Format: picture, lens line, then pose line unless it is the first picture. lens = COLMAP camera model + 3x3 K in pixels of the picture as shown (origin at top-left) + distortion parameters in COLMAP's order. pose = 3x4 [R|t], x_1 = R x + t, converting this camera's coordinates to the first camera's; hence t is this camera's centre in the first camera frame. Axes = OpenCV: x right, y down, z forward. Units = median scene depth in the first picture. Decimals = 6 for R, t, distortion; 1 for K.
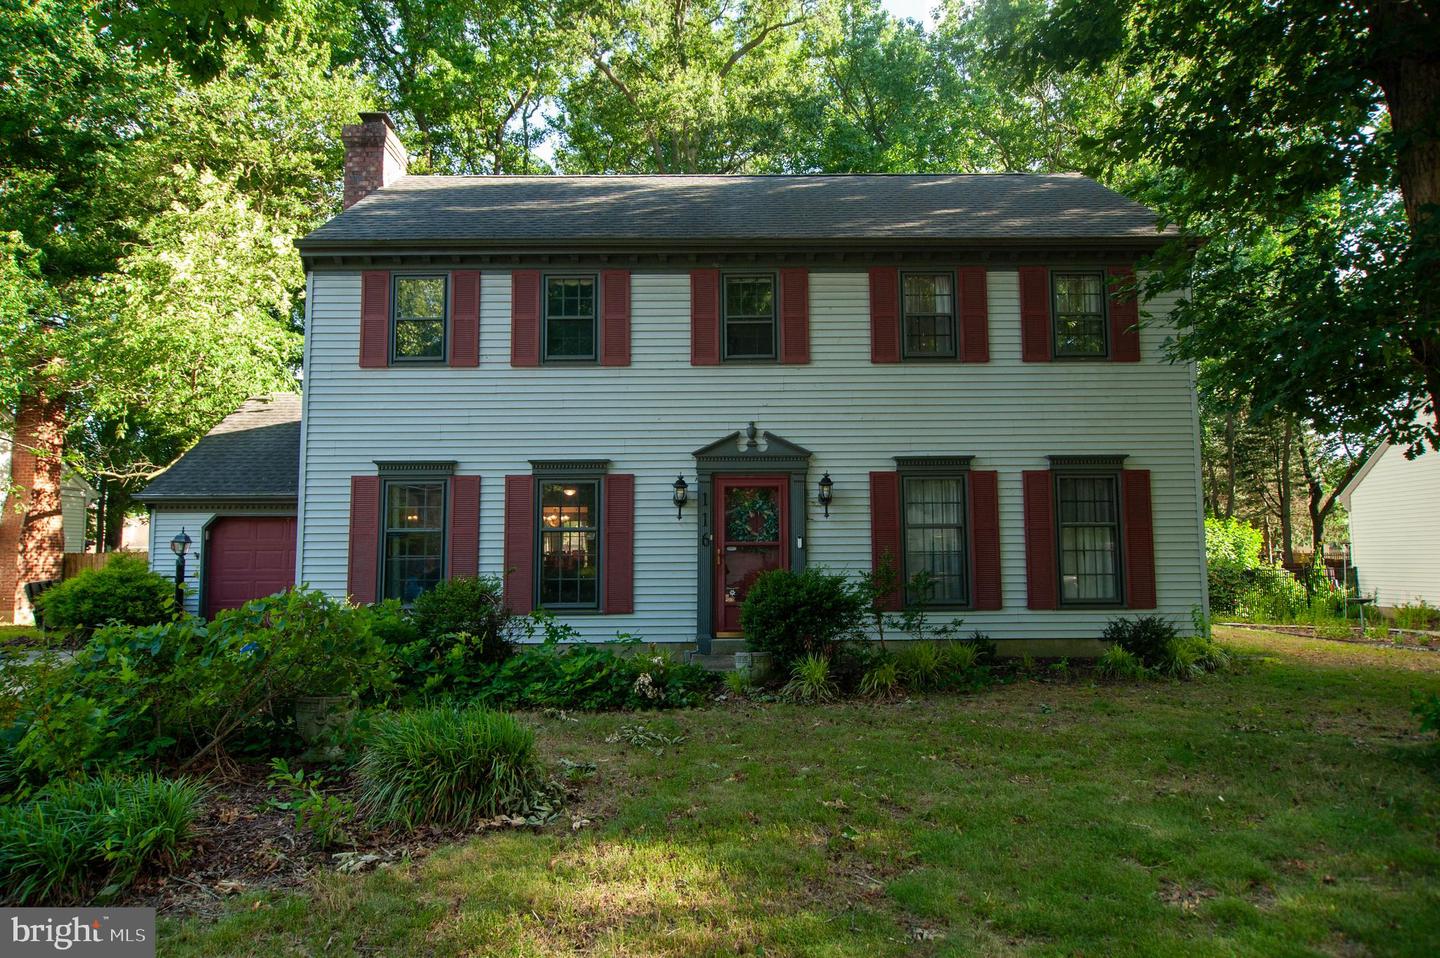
lens RADIAL K [[801.5, 0, 720.0], [0, 801.5, 479.0], [0, 0, 1]] dist [-0.001818, 0.000407]
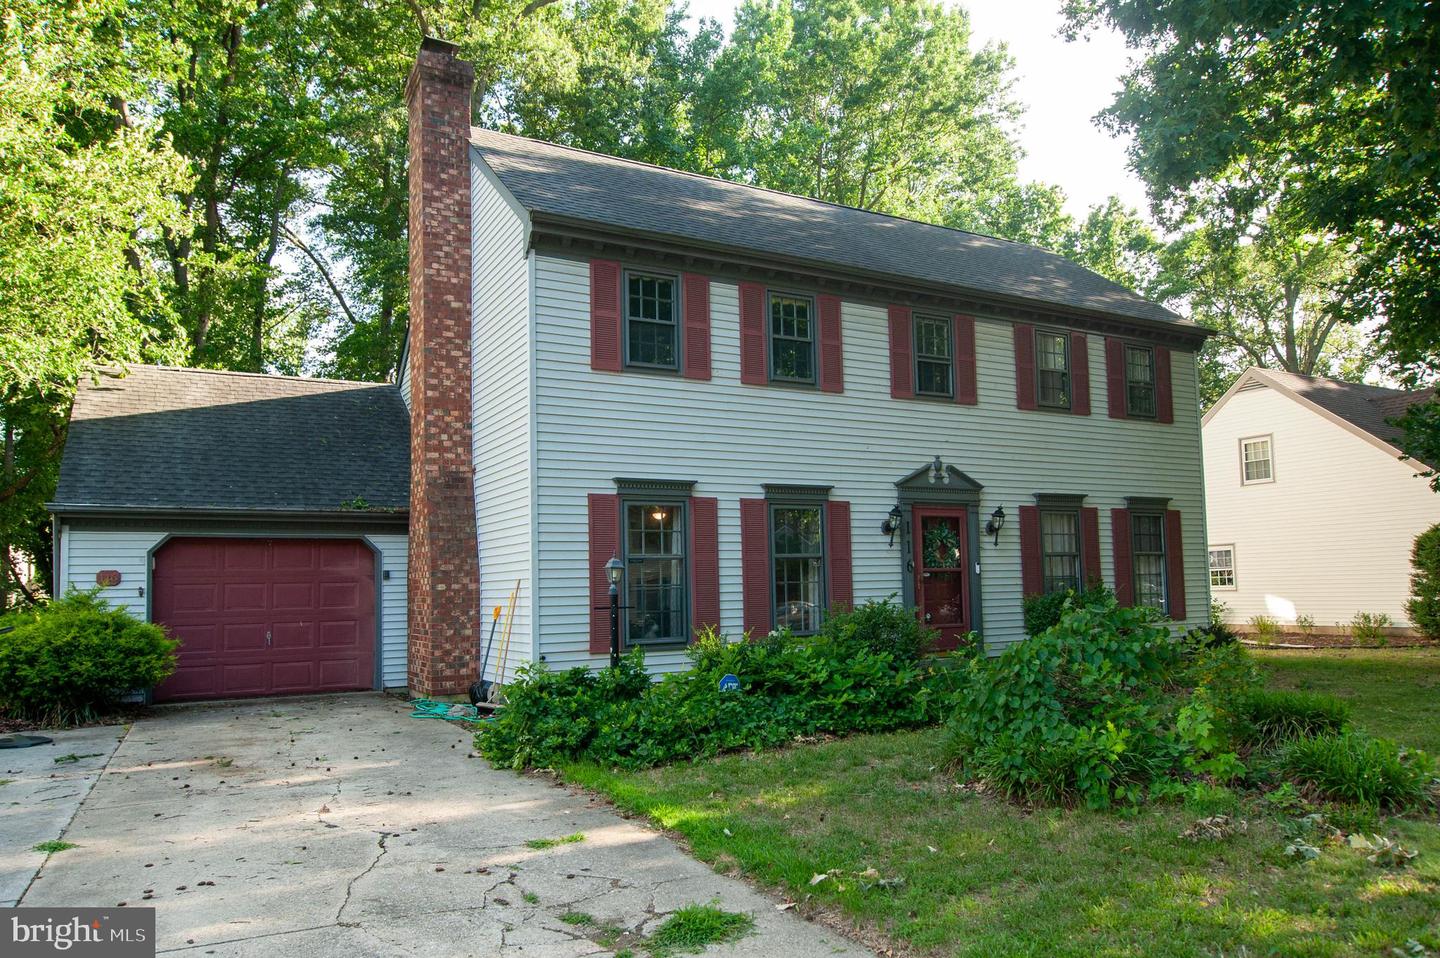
lens RADIAL K [[987.3, 0, 720.6], [0, 987.3, 501.9], [0, 0, 1]] dist [-0.024589, -0.000489]
pose [[0.876768, 0.030496, 0.479945, -0.839305], [-0.031038, 0.999495, -0.006808, 0.008035], [-0.479911, -0.008928, 0.877272, -0.010402]]
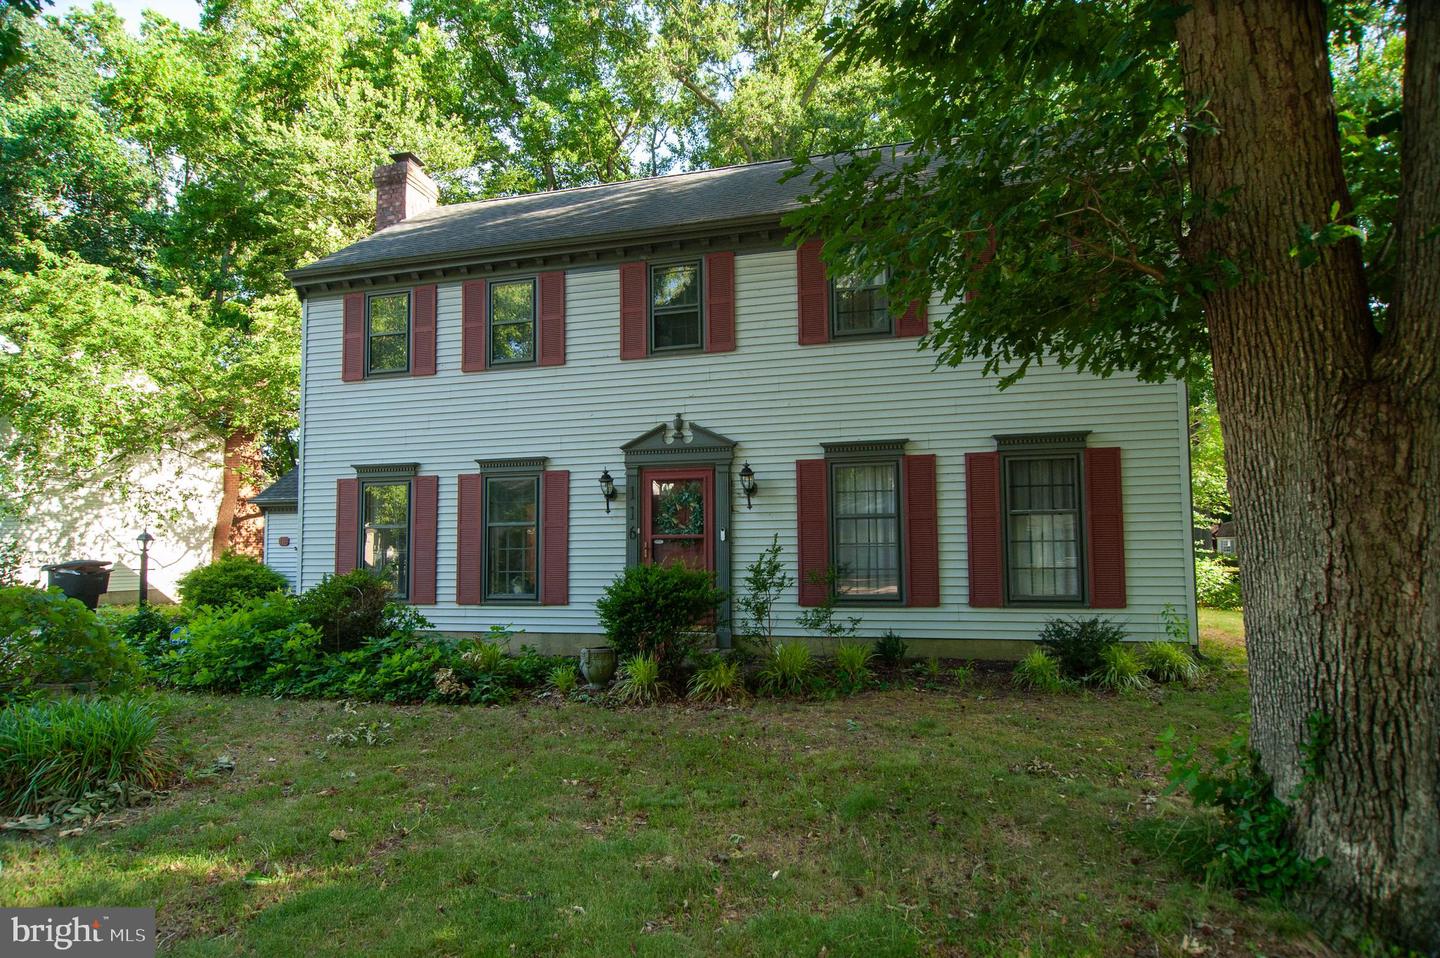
lens RADIAL K [[845.0, 0, 697.8], [0, 845.0, 482.2], [0, 0, 1]] dist [-0.003723, -0.000569]
pose [[0.960145, -0.025499, -0.278336, 0.351038], [0.031405, 0.999366, 0.016780, -0.003290], [0.277732, -0.024852, 0.960337, 0.003413]]
